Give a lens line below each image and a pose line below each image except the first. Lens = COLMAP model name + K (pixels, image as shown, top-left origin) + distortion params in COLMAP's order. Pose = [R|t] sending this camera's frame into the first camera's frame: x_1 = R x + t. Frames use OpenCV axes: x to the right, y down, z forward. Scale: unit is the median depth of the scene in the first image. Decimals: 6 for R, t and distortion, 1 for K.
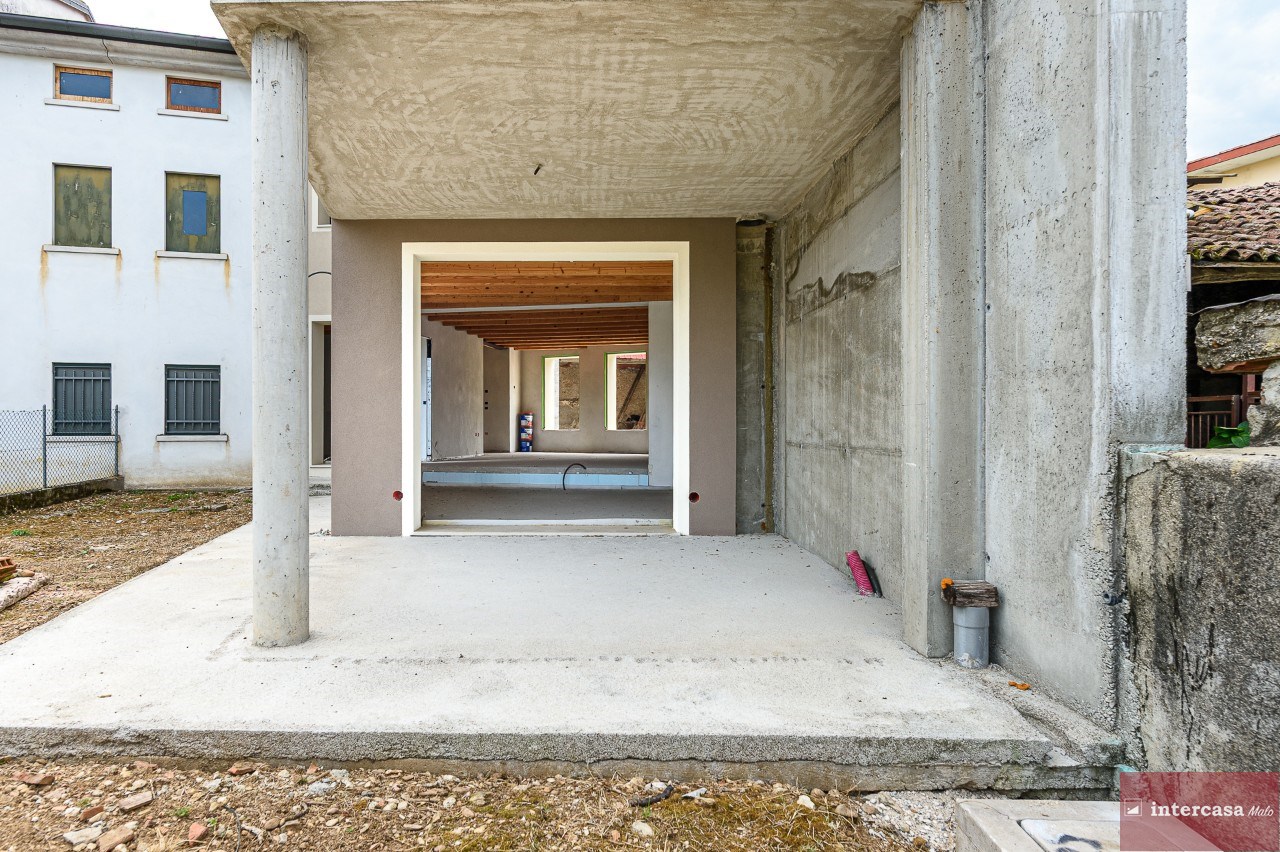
lens RADIAL K [[760.5, 0, 640.0], [0, 760.5, 426.0], [0, 0, 1]] dist [-0.034757, 0.000374]
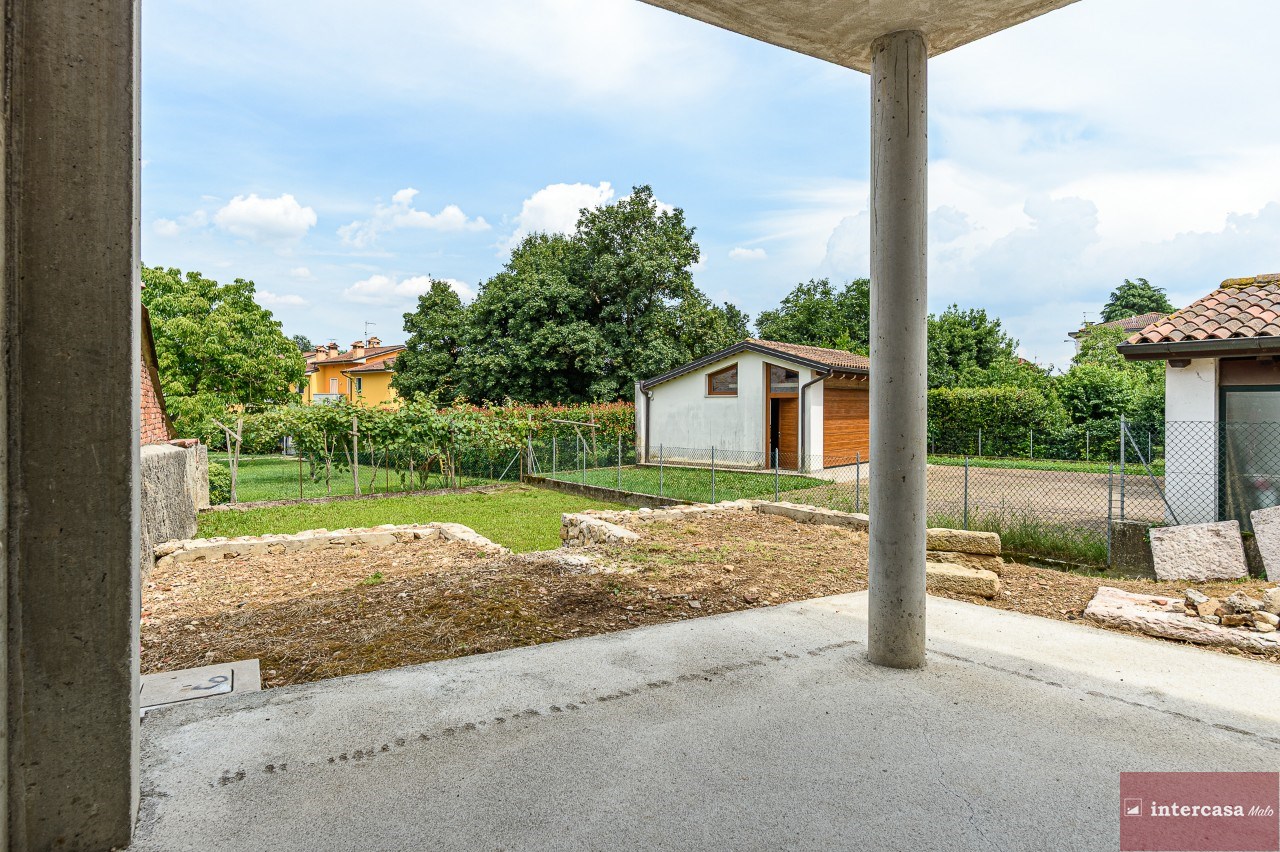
lens RADIAL K [[760.5, 0, 640.0], [0, 760.5, 426.0], [0, 0, 1]] dist [-0.034757, 0.000374]
pose [[-0.904912, 0.008963, -0.425504, 0.267210], [-0.003011, 0.999618, 0.027460, -0.054016], [0.425588, 0.026130, -0.904540, 1.899197]]
